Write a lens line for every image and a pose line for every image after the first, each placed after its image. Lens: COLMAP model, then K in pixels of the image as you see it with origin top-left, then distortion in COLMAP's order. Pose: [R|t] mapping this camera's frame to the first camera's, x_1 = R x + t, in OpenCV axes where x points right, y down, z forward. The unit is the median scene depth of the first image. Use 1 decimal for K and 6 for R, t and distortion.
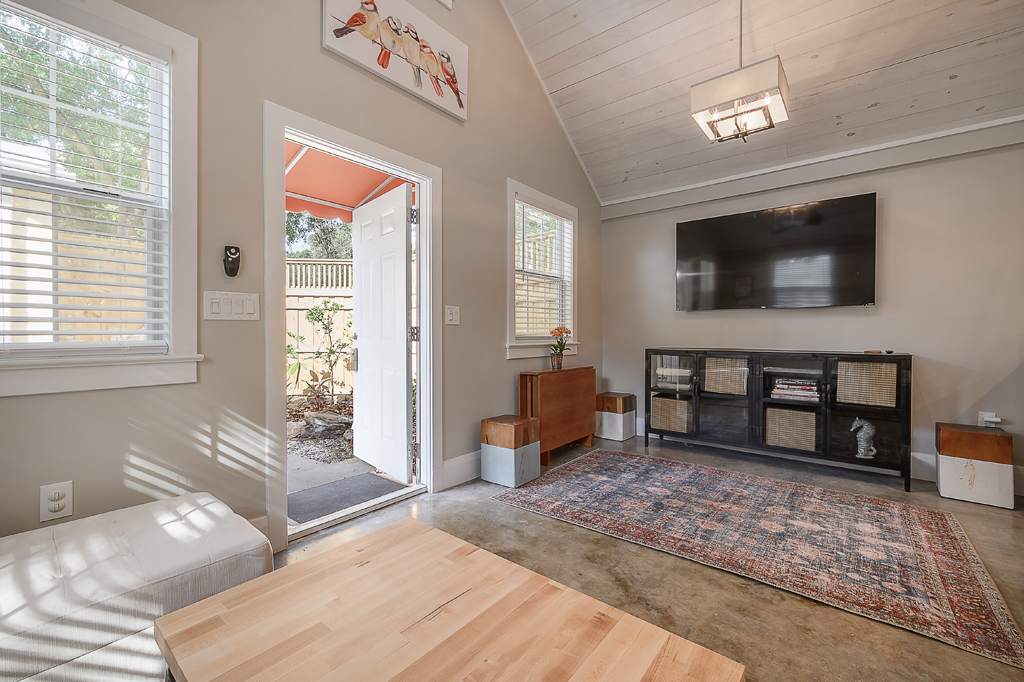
lens RADIAL K [[427.7, 0, 507.9], [0, 427.7, 337.0], [0, 0, 1]] dist [-0.002187, -0.000239]
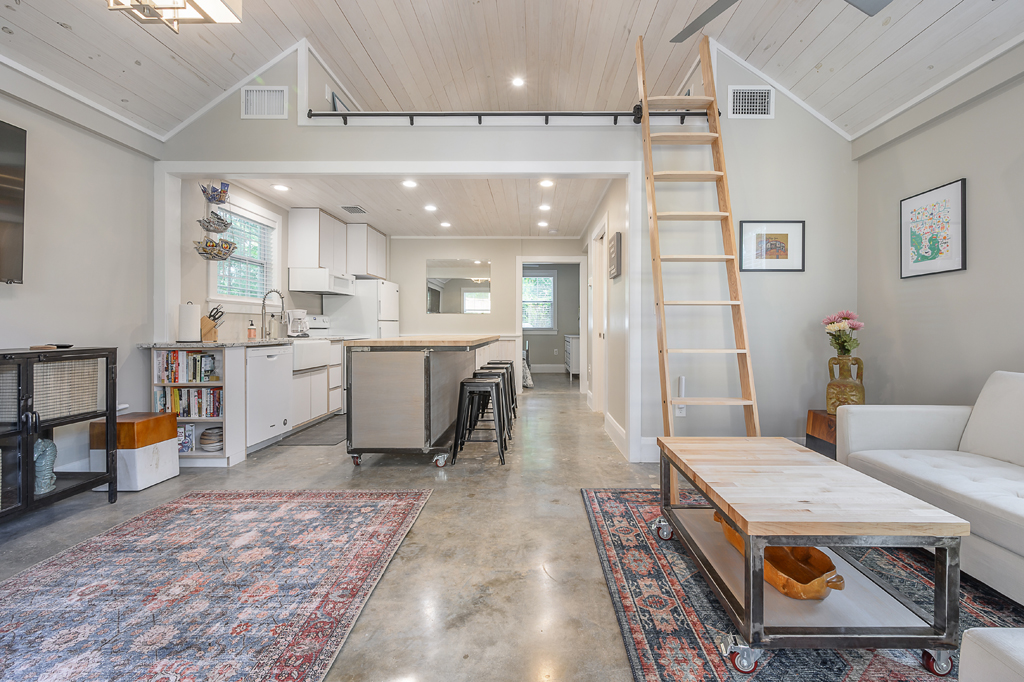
lens RADIAL K [[437.4, 0, 535.1], [0, 437.4, 331.3], [0, 0, 1]] dist [-0.003091, -0.000235]
pose [[-0.639118, -0.010878, 0.769032, -0.334135], [0.007987, 0.999752, 0.020780, -0.001957], [-0.769067, 0.019423, -0.638873, 0.991574]]
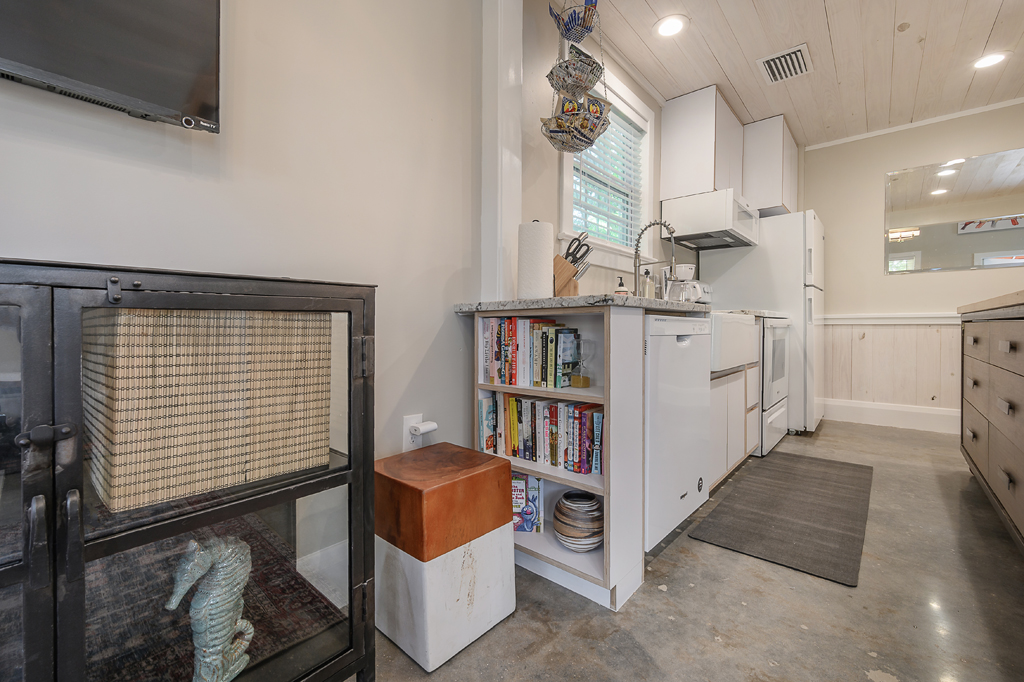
lens RADIAL K [[427.7, 0, 507.9], [0, 427.7, 337.0], [0, 0, 1]] dist [-0.002187, -0.000239]
pose [[0.027103, -0.027082, 0.999266, 0.703875], [0.015348, 0.999526, 0.026672, 0.081847], [-0.999515, 0.014614, 0.027506, 0.976349]]
